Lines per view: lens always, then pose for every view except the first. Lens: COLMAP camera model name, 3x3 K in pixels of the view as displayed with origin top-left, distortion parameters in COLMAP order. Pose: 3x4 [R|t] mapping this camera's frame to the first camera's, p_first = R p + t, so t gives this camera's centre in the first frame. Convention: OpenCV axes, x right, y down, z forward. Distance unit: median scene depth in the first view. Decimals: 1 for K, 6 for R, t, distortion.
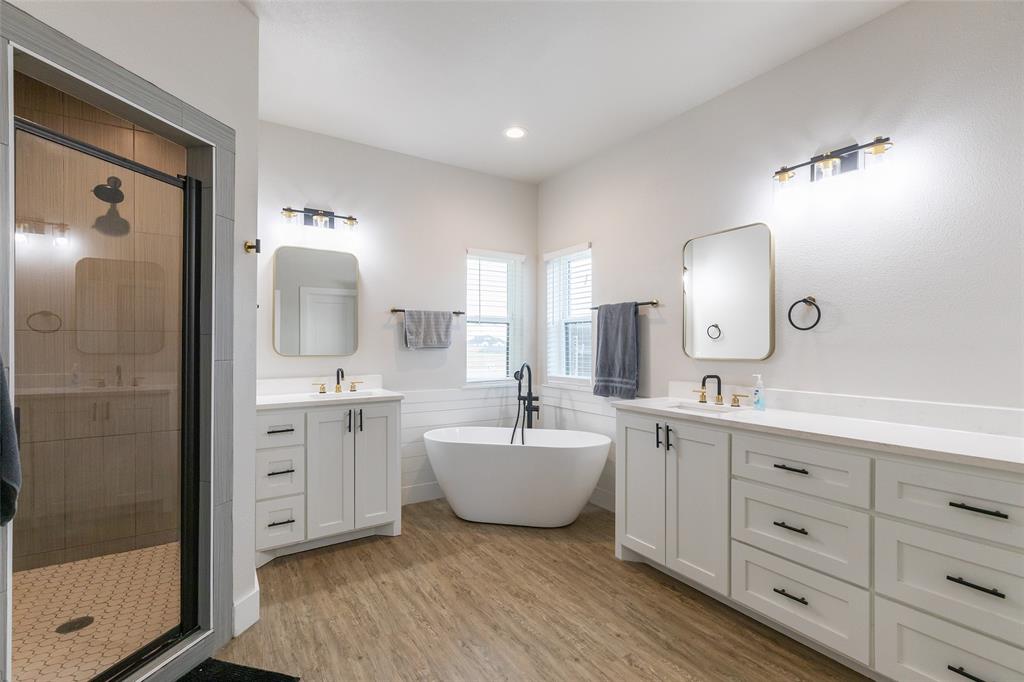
lens RADIAL K [[470.8, 0, 512.1], [0, 470.8, 342.0], [0, 0, 1]] dist [-0.011791, -0.000265]
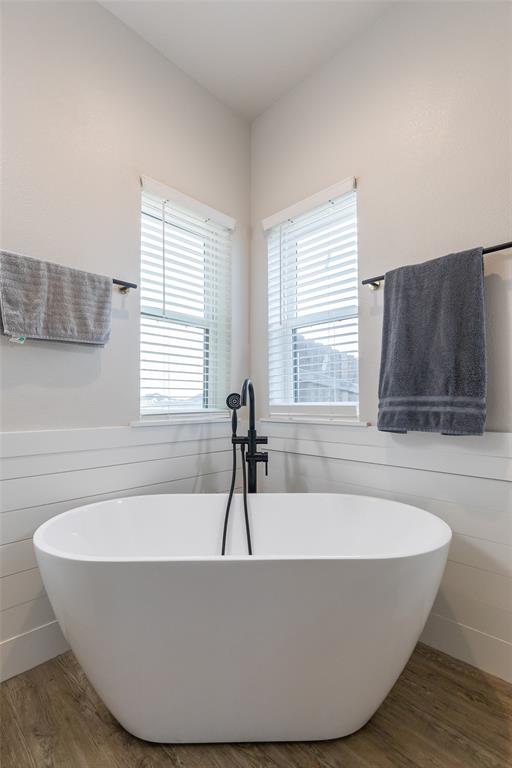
lens RADIAL K [[353.1, 0, 257.7], [0, 353.1, 388.7], [0, 0, 1]] dist [-0.011791, -0.000265]
pose [[0.973498, 0.001865, 0.228689, -0.057087], [0.003980, 0.999677, -0.025098, 0.066872], [-0.228662, 0.025343, 0.973176, 0.570448]]
